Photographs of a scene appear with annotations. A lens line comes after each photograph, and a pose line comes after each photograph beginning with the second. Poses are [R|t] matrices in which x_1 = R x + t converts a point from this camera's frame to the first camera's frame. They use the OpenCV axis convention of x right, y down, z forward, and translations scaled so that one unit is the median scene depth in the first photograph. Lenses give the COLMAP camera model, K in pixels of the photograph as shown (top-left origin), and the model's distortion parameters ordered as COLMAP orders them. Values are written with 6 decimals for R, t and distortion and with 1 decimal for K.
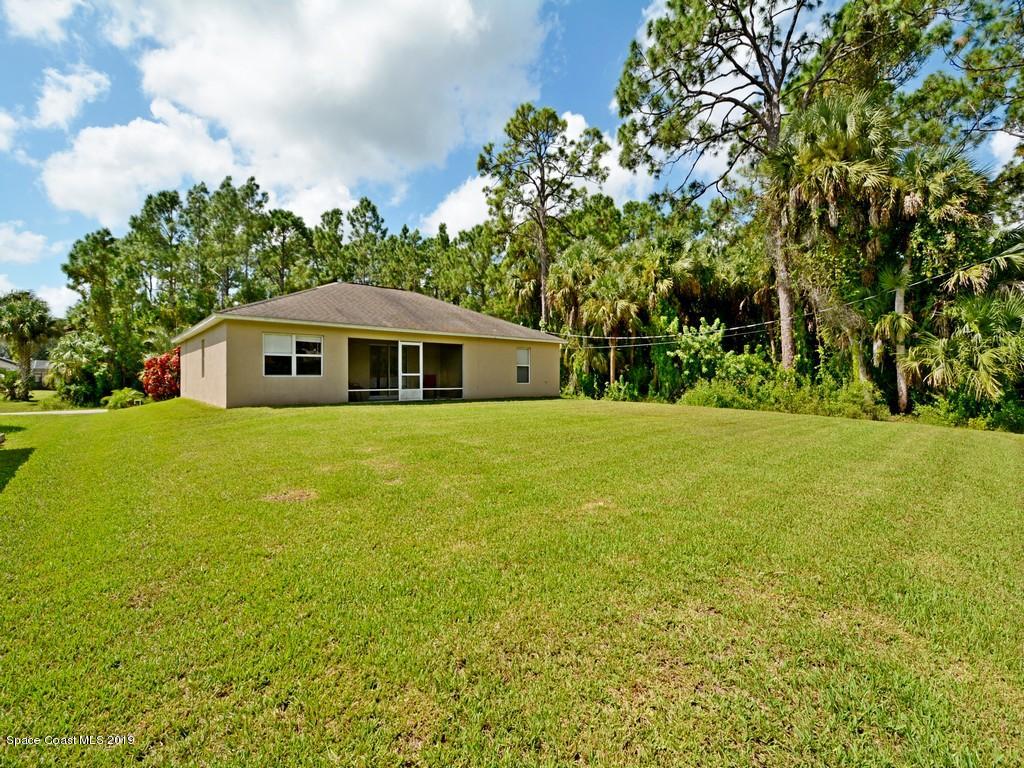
lens RADIAL K [[448.4, 0, 513.5], [0, 448.4, 378.2], [0, 0, 1]] dist [0.002291, 0.000163]
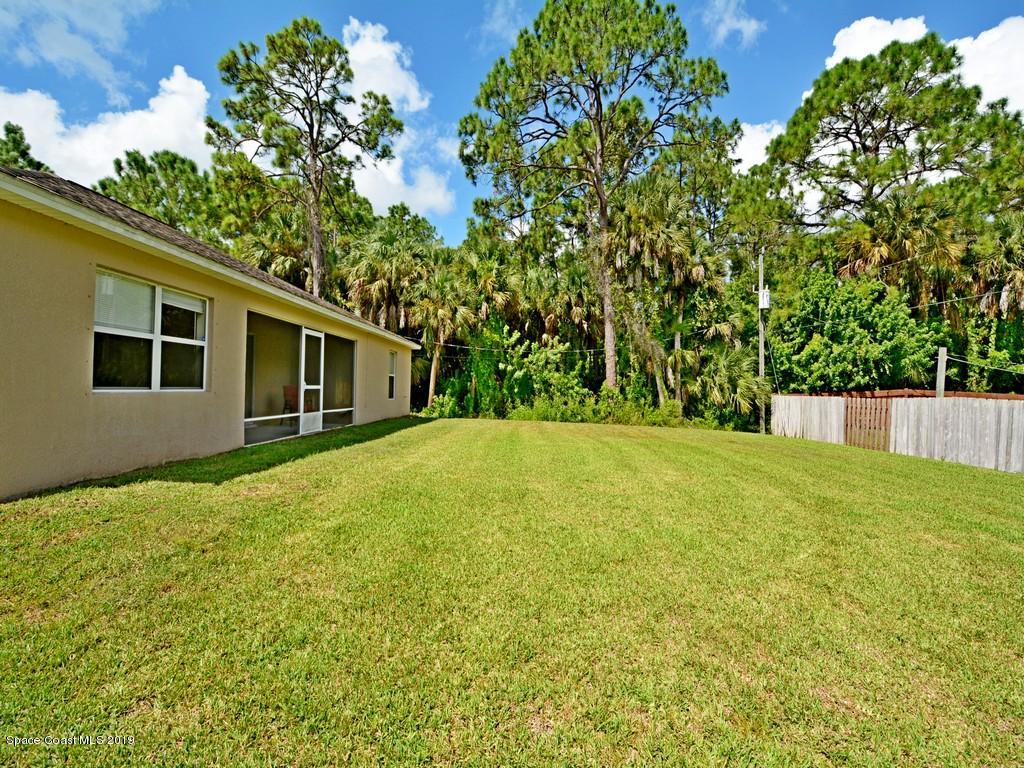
lens RADIAL K [[448.4, 0, 513.5], [0, 448.4, 378.2], [0, 0, 1]] dist [0.002291, 0.000163]
pose [[0.680679, 0.033028, 0.731837, -0.481278], [-0.020213, 0.999450, -0.026306, -0.010229], [-0.732303, 0.003114, 0.680972, 0.429227]]
